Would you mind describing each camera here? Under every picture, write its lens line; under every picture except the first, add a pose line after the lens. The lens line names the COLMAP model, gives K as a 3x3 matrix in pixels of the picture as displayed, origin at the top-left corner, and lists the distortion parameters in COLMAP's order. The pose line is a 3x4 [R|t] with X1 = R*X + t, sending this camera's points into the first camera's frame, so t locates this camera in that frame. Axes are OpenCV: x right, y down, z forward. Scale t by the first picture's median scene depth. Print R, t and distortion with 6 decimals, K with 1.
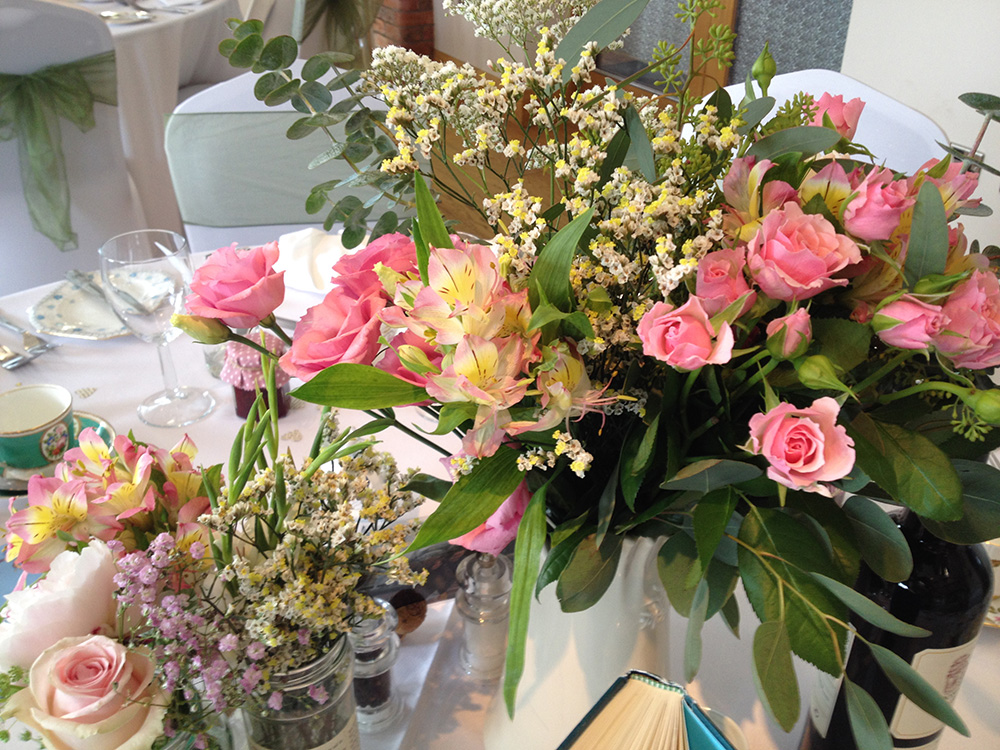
lens RADIAL K [[1022.6, 0, 500.0], [0, 1022.6, 375.0], [0, 0, 1]] dist [0.211226, -0.609324]
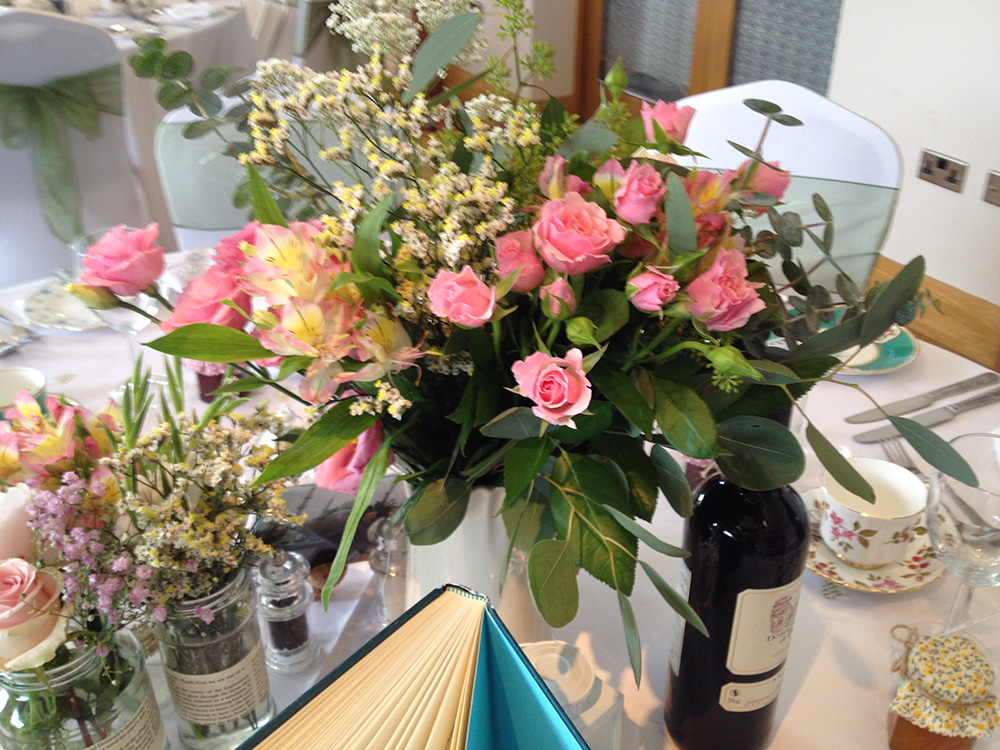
lens RADIAL K [[1020.8, 0, 498.9], [0, 1020.8, 380.3], [0, 0, 1]] dist [0.206985, -0.599416]
pose [[0.999643, 0.008125, -0.025434, 0.199566], [-0.008269, 0.999950, -0.005562, 0.052381], [0.025388, 0.005770, 0.999661, -0.171976]]
